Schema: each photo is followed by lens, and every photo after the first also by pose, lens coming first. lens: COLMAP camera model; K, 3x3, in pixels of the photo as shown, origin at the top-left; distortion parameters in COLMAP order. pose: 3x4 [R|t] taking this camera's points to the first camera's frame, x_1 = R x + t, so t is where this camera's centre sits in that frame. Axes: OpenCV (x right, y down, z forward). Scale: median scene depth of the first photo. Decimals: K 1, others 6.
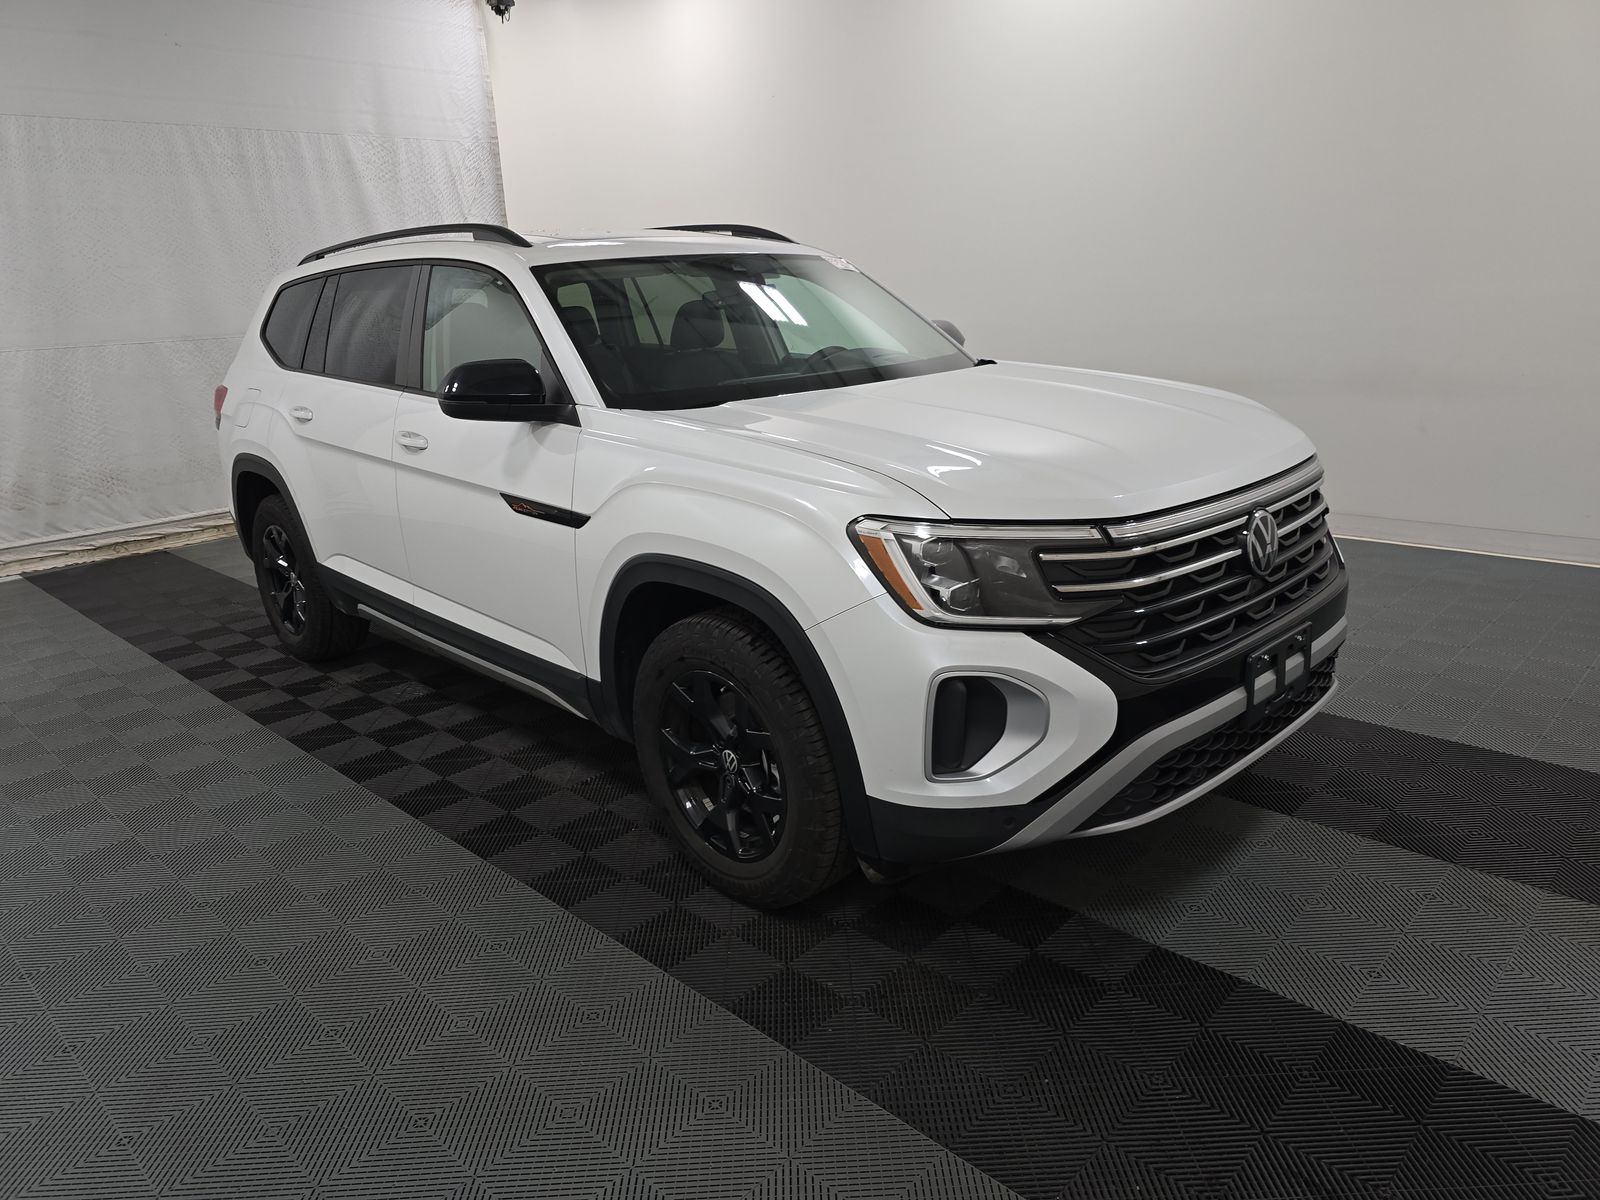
lens RADIAL K [[1092.6, 0, 800.0], [0, 1092.6, 600.0], [0, 0, 1]] dist [0.023624, -0.005834]
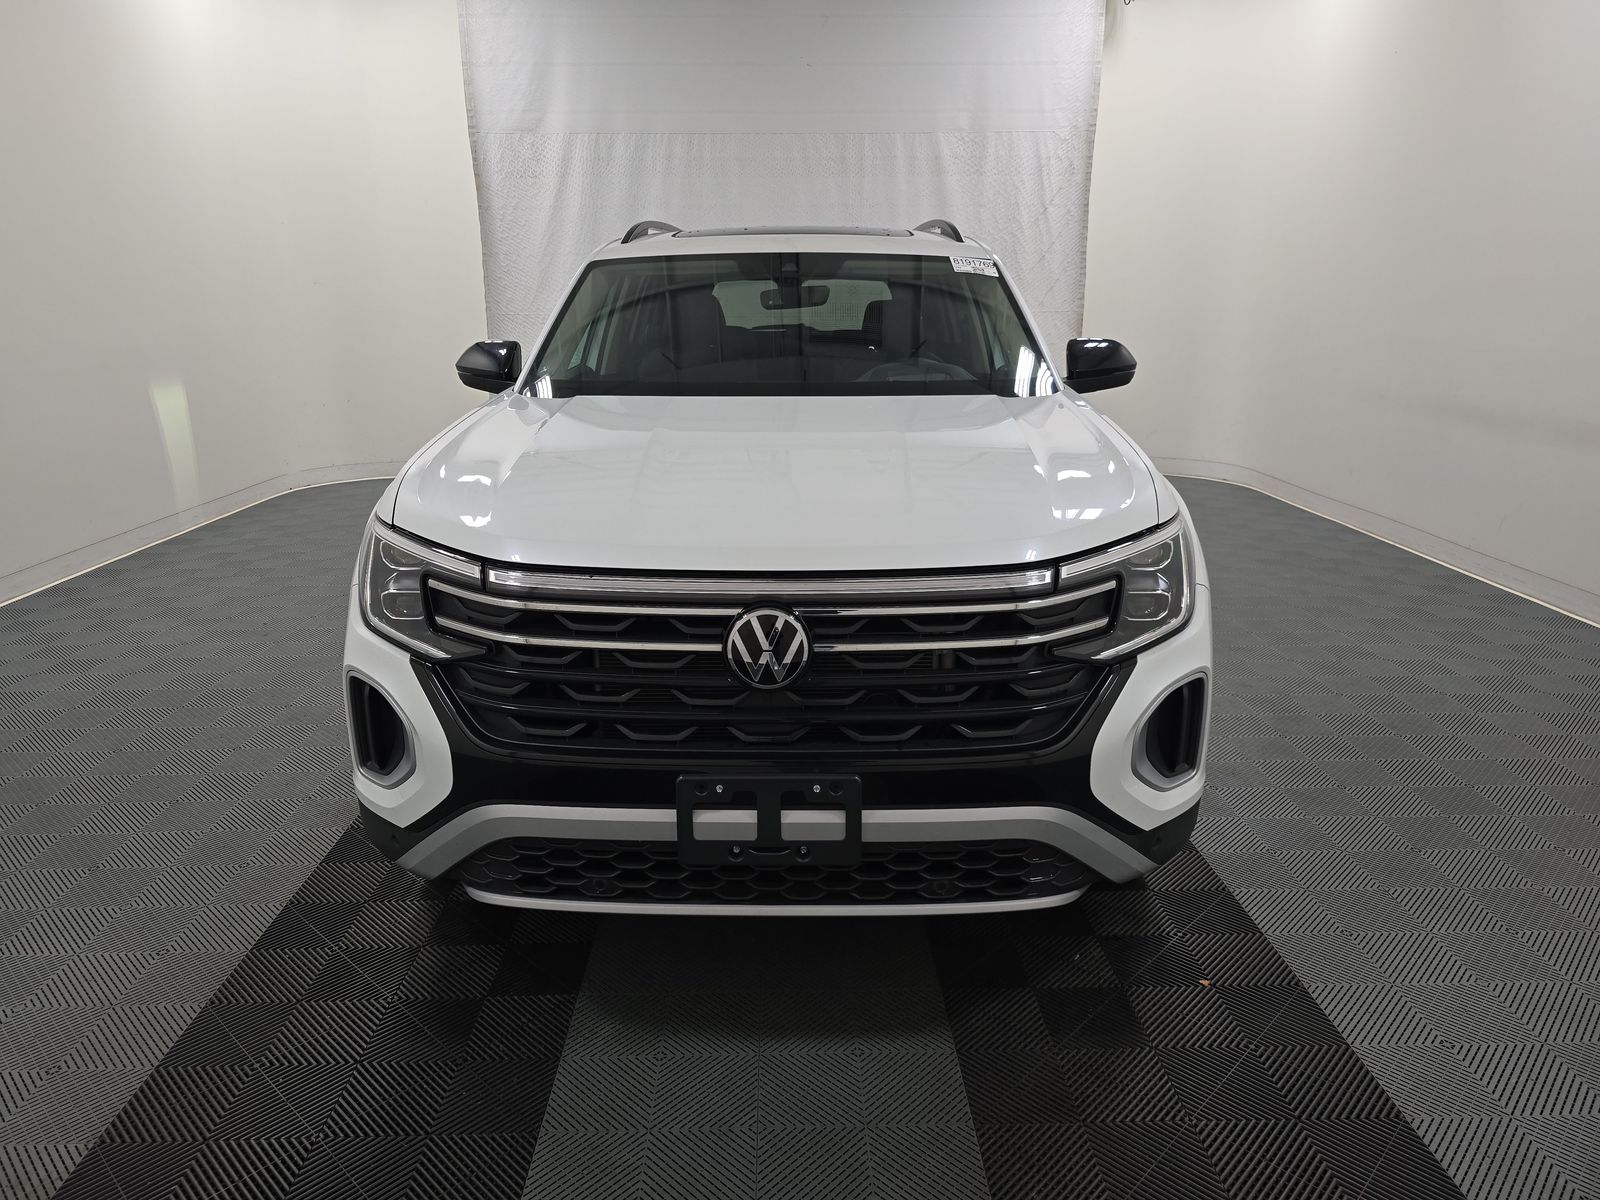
lens RADIAL K [[1092.6, 0, 800.0], [0, 1092.6, 600.0], [0, 0, 1]] dist [0.023624, -0.005834]
pose [[0.710472, 0.231158, -0.664677, 0.314260], [-0.222328, 0.969866, 0.099650, -0.055415], [0.667683, 0.076978, 0.740455, 0.148015]]
